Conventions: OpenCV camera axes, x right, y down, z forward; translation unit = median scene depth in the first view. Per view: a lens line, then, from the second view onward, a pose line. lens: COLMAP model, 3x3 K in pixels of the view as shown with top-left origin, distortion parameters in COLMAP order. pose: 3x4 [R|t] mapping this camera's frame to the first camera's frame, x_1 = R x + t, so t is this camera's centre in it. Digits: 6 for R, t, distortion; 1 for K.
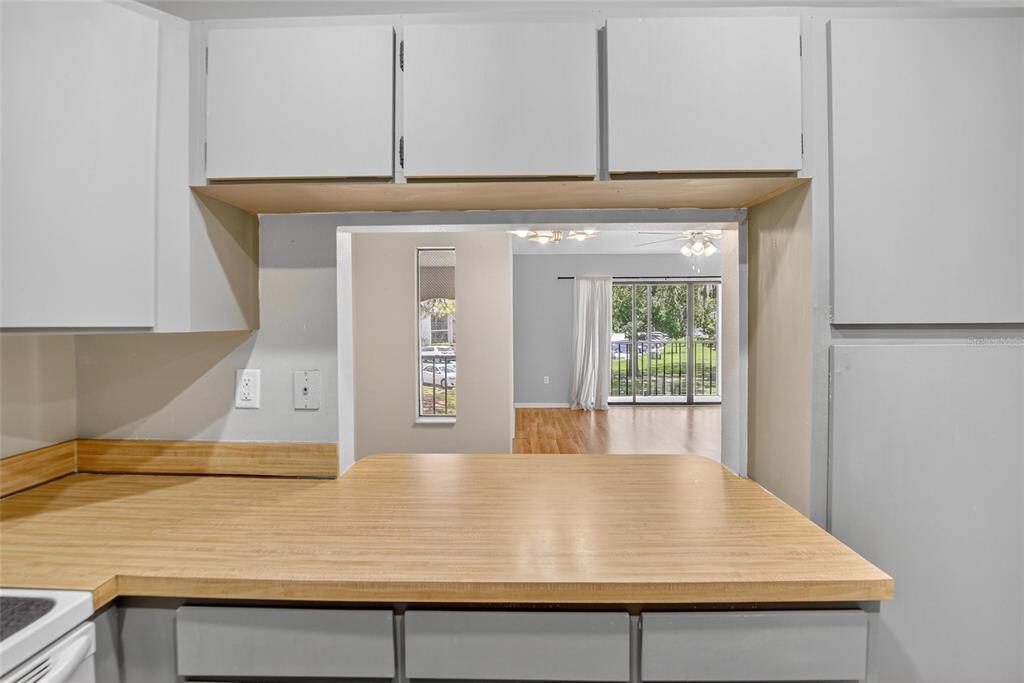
lens RADIAL K [[455.7, 0, 511.4], [0, 455.7, 325.2], [0, 0, 1]] dist [-0.028565, 0.009099]
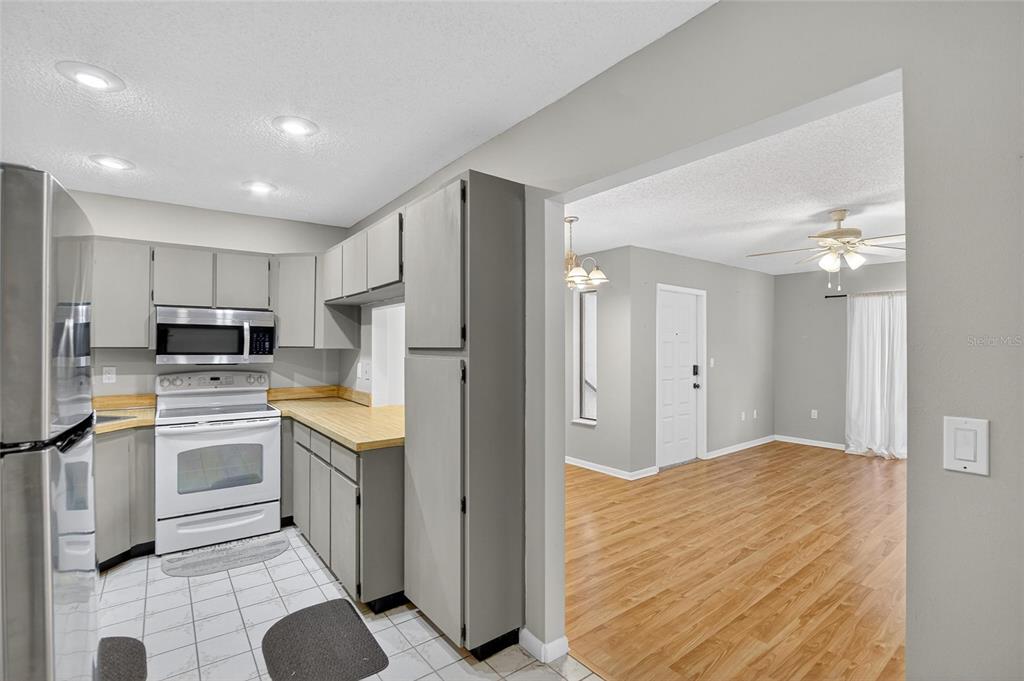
lens RADIAL K [[457.3, 0, 512.0], [0, 457.3, 340.5], [0, 0, 1]] dist [-0.029989, -0.000112]
pose [[0.621303, -0.004562, -0.783557, 1.880961], [-0.011478, 0.999823, -0.014923, -0.007176], [0.783487, 0.018266, 0.621140, 0.019020]]
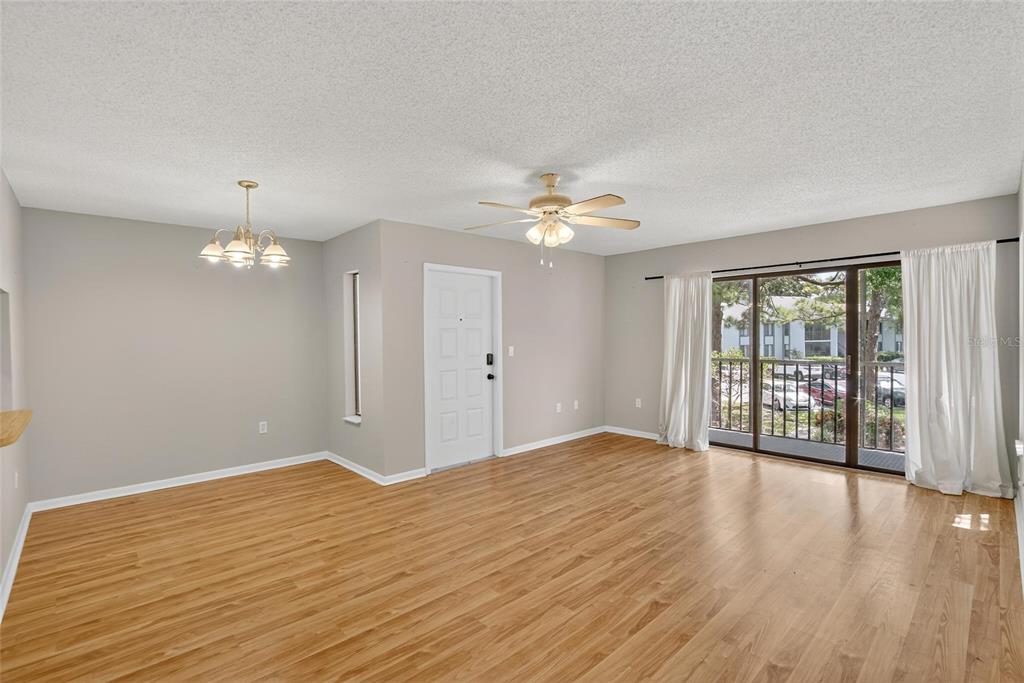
lens RADIAL K [[465.2, 0, 508.8], [0, 465.2, 339.6], [0, 0, 1]] dist [-0.029950, -0.000383]
pose [[0.693912, 0.006755, -0.720028, 2.468213], [0.000546, 0.999951, 0.009908, -0.019671], [0.720059, -0.007268, 0.693874, 1.171697]]
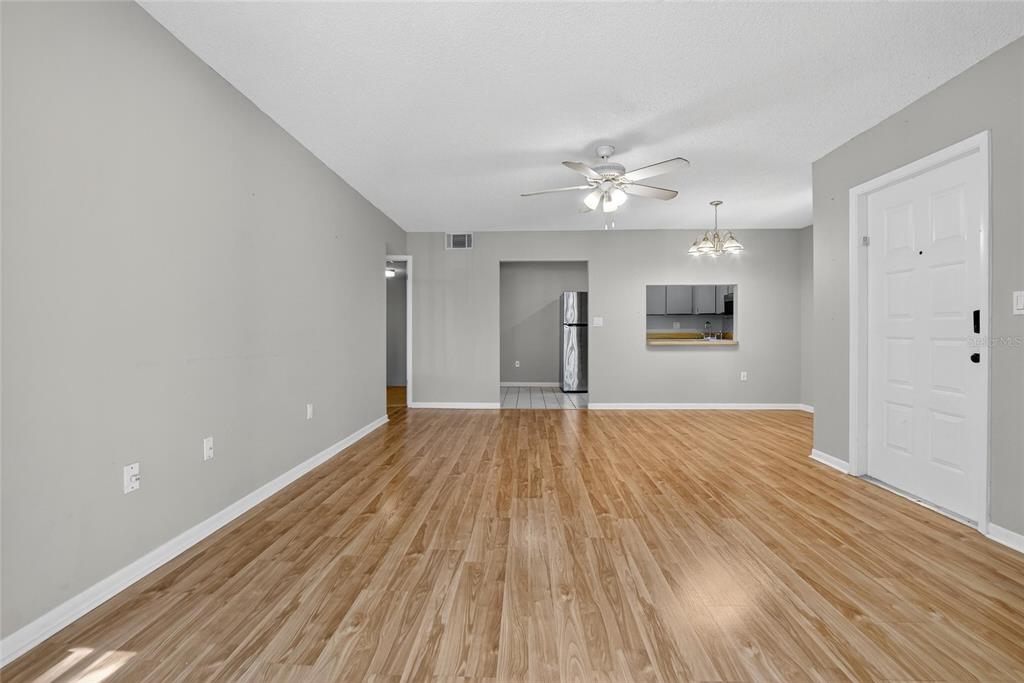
lens RADIAL K [[459.1, 0, 504.7], [0, 459.1, 335.6], [0, 0, 1]] dist [-0.032673, 0.000145]
pose [[-0.999520, 0.009328, 0.029545, 1.559609], [0.009802, 0.999825, 0.015942, 0.162079], [-0.029391, 0.016224, -0.999436, 4.975043]]
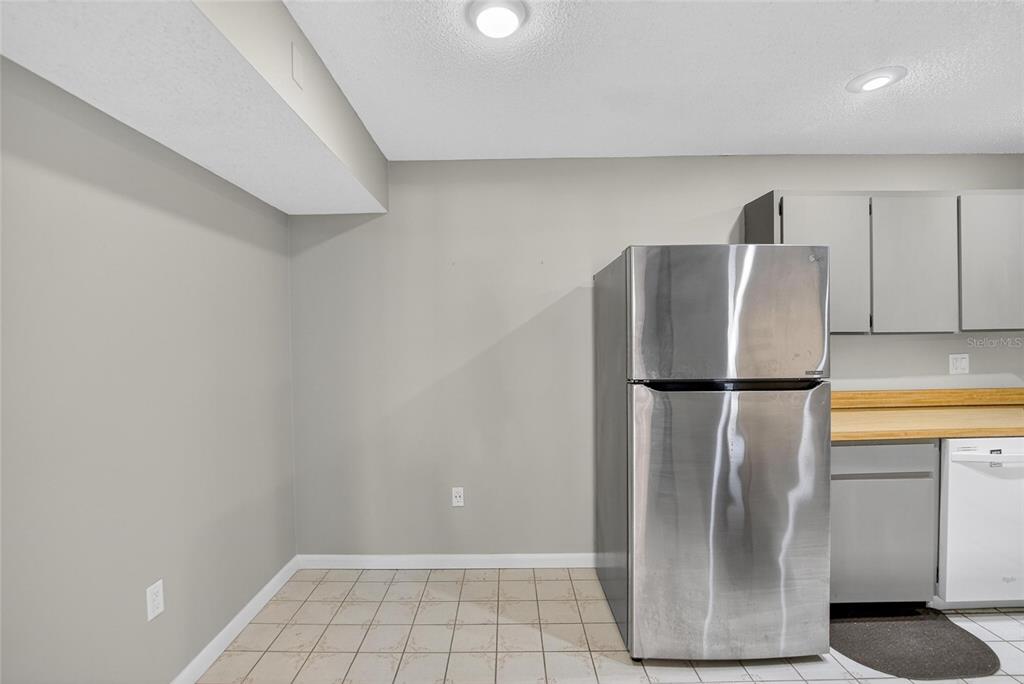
lens RADIAL K [[473.0, 0, 512.0], [0, 473.0, 342.0], [0, 0, 1]] dist [-0.001771, -0.000194]
pose [[-0.999312, 0.019259, -0.031698, 1.402702], [0.018761, 0.999697, 0.015931, 0.003368], [0.031995, 0.015325, -0.999371, 1.113166]]
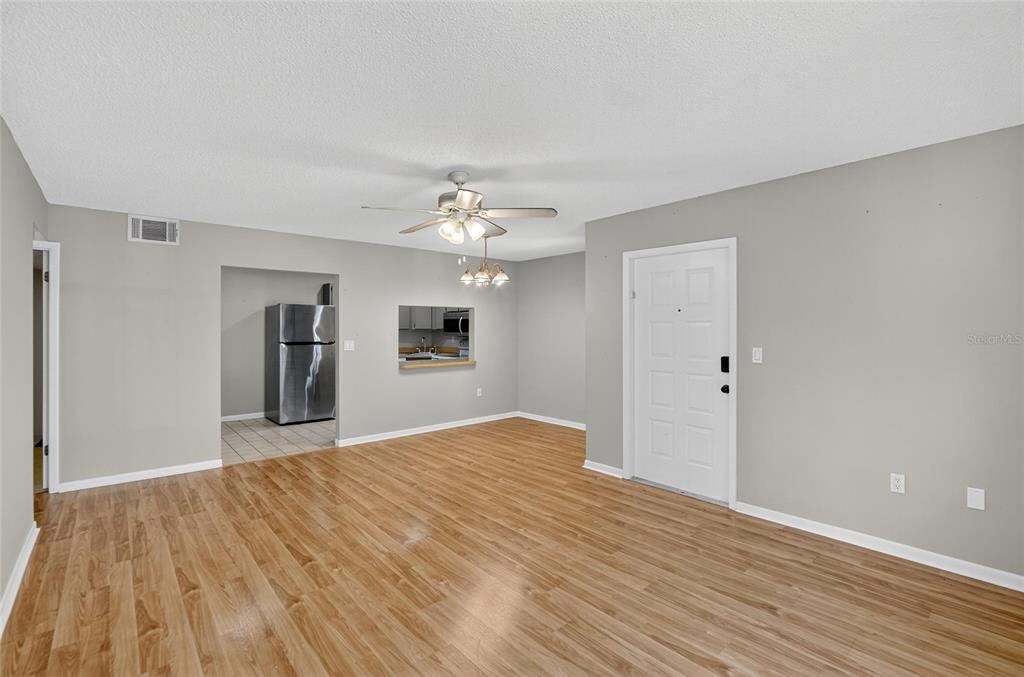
lens RADIAL K [[464.4, 0, 508.9], [0, 464.4, 325.6], [0, 0, 1]] dist [-0.031562, 0.000995]
pose [[-0.736908, 0.004175, -0.675981, 2.350151], [-0.000132, 0.999980, 0.006320, -0.057752], [0.675993, 0.004746, -0.736892, 4.376673]]
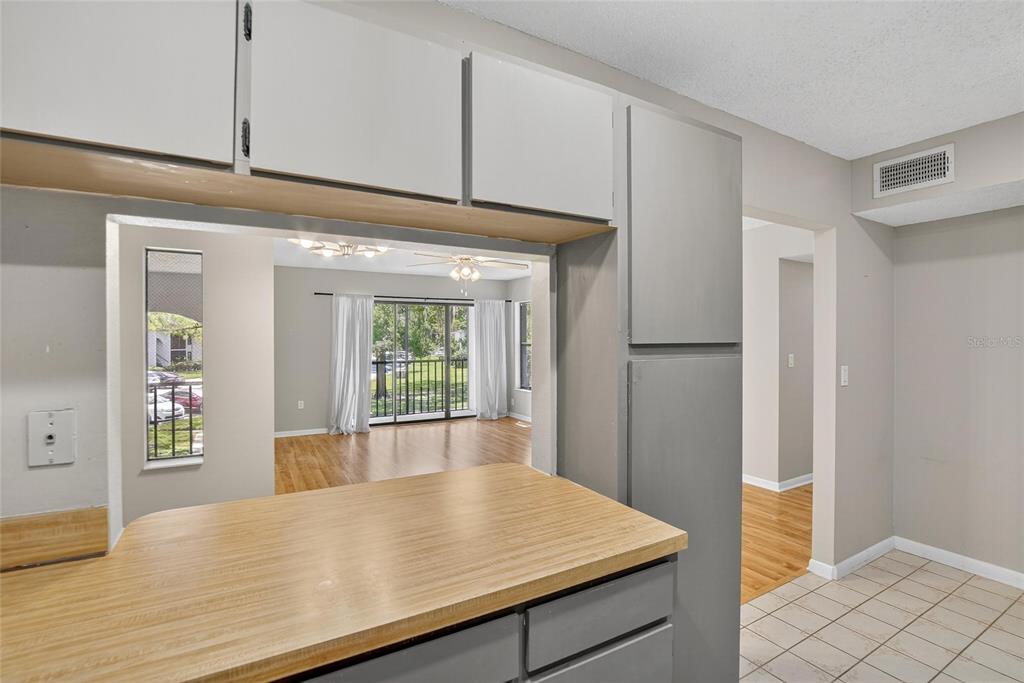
lens RADIAL K [[462.6, 0, 494.1], [0, 462.6, 340.8], [0, 0, 1]] dist [-0.014615, 0.000848]
pose [[0.872131, 0.001659, 0.489270, -0.177854], [0.002243, 0.999970, -0.007388, -0.001994], [-0.489268, 0.007541, 0.872101, 0.034477]]
